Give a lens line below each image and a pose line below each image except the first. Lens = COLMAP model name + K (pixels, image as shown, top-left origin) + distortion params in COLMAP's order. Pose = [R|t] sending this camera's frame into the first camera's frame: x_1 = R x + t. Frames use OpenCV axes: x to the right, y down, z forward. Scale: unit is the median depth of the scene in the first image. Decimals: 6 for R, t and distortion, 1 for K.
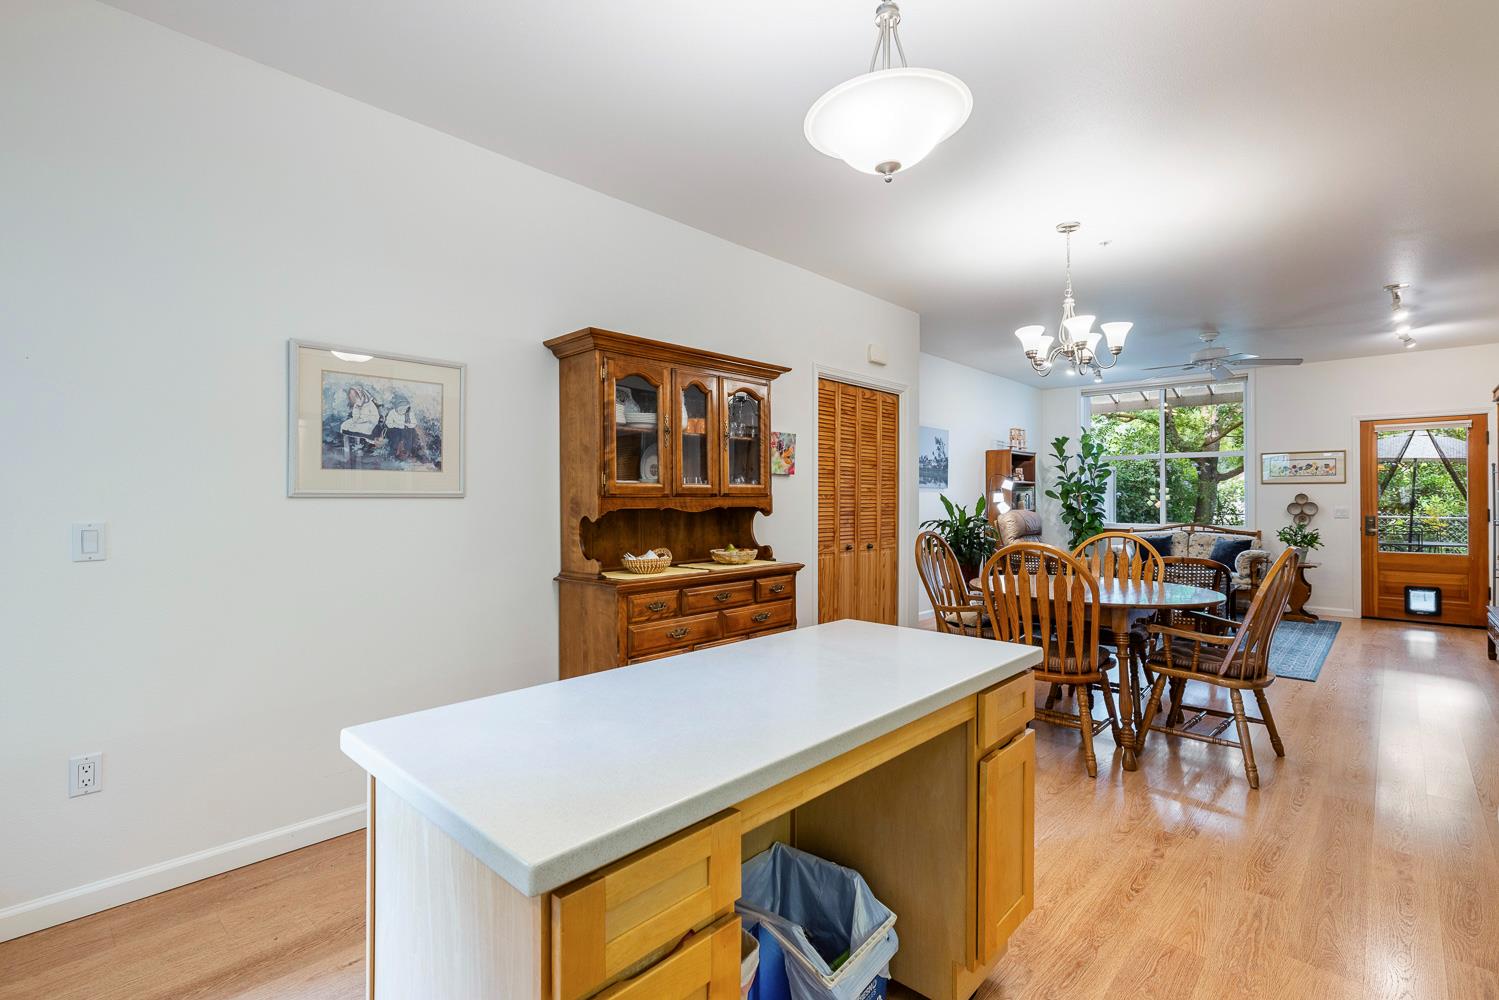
lens RADIAL K [[702.8, 0, 752.7], [0, 702.8, 495.3], [0, 0, 1]] dist [0.001656, 0.000753]
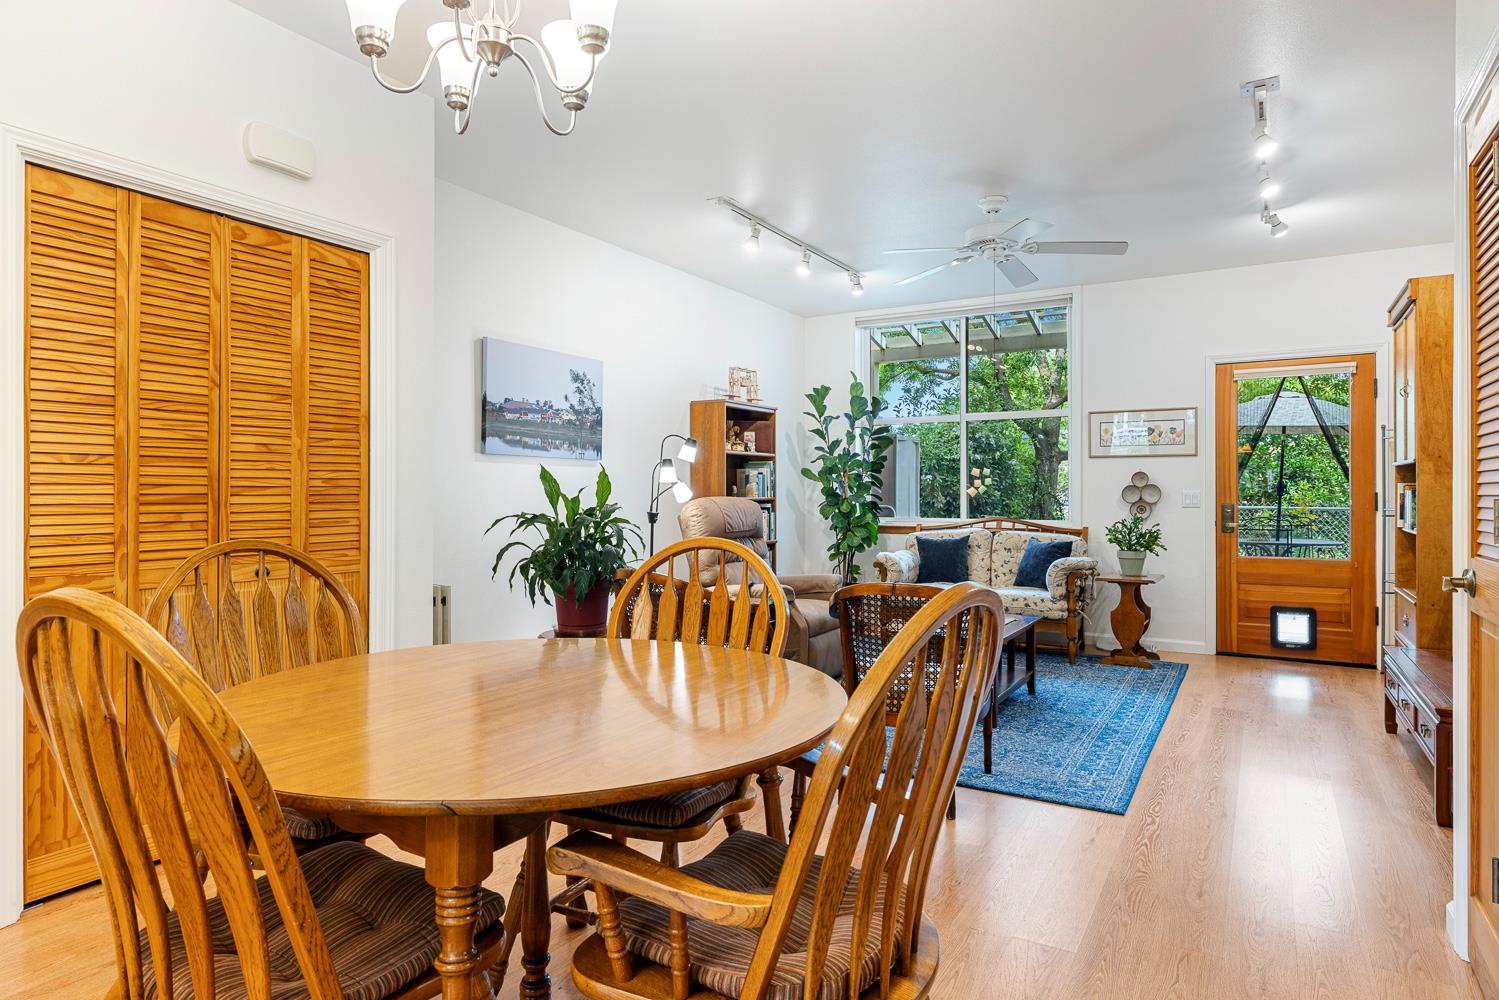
lens RADIAL K [[863.1, 0, 749.8], [0, 863.1, 492.9], [0, 0, 1]] dist [0.003601, -0.000581]
pose [[0.979383, -0.002037, 0.202004, 0.254362], [0.000551, 0.999972, 0.007414, 0.012070], [-0.202013, -0.007150, 0.979357, 0.273952]]
